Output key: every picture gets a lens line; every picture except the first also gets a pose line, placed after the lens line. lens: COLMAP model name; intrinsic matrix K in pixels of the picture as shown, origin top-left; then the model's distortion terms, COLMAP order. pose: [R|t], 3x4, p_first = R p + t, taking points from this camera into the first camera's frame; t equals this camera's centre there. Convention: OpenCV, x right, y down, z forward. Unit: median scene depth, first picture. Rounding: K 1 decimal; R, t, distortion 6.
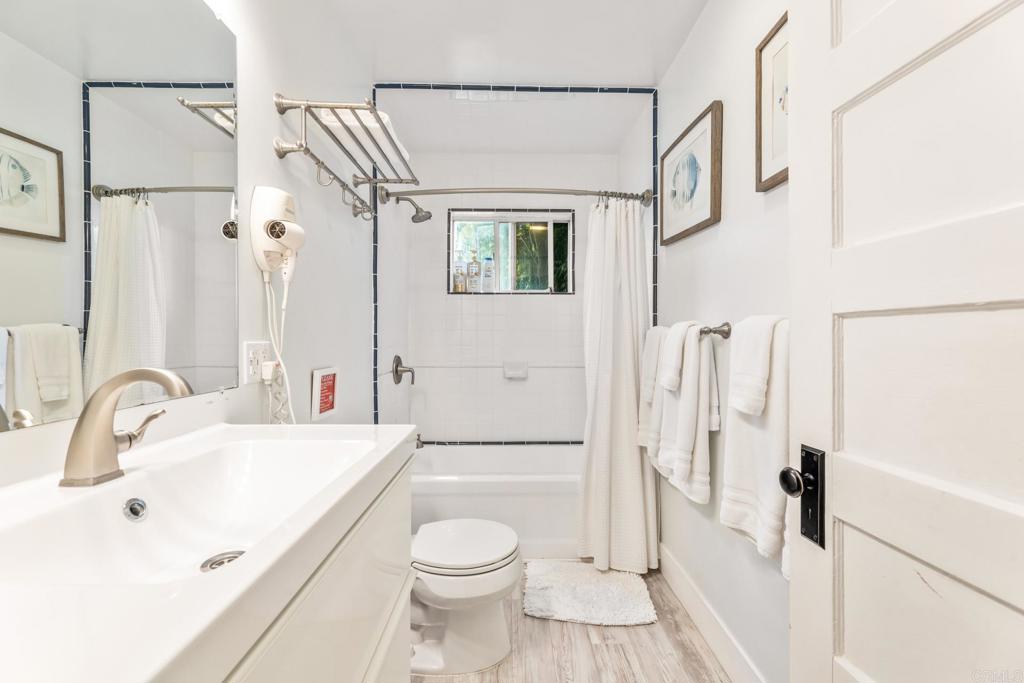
lens RADIAL K [[403.0, 0, 520.8], [0, 403.0, 338.0], [0, 0, 1]] dist [0.000975, 0.000055]
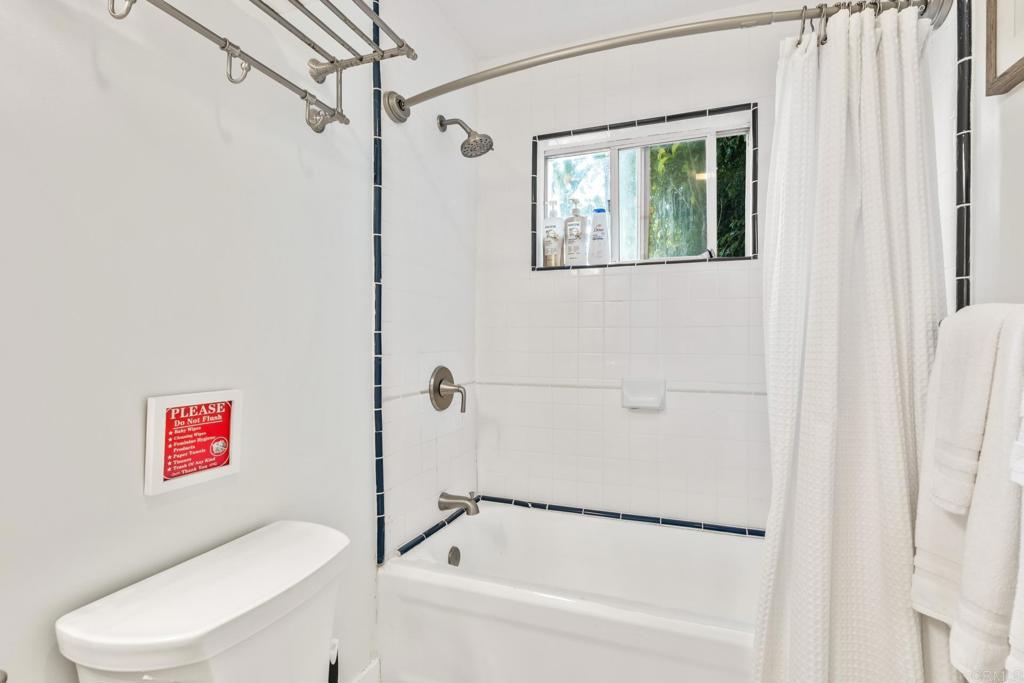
lens RADIAL K [[465.8, 0, 512.0], [0, 465.8, 341.5], [0, 0, 1]] dist [-0.001429, 0.000567]
pose [[0.922694, 0.000037, -0.385534, 0.099283], [-0.000412, 1.000000, -0.000890, 0.005444], [0.385534, 0.000979, 0.922693, 0.415213]]
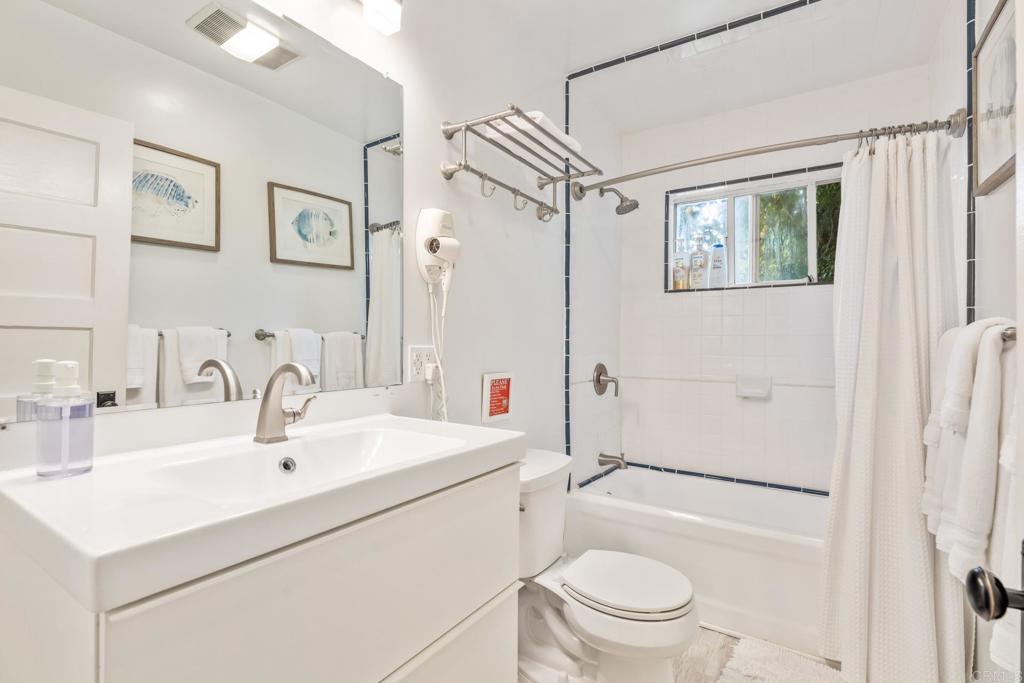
lens RADIAL K [[471.2, 0, 533.7], [0, 471.2, 341.8], [0, 0, 1]] dist [-0.003396, -0.000330]
pose [[0.837423, 0.001924, -0.546553, 0.173505], [-0.006035, 0.999965, -0.005726, 0.001965], [0.546523, 0.008094, 0.837405, 0.031104]]
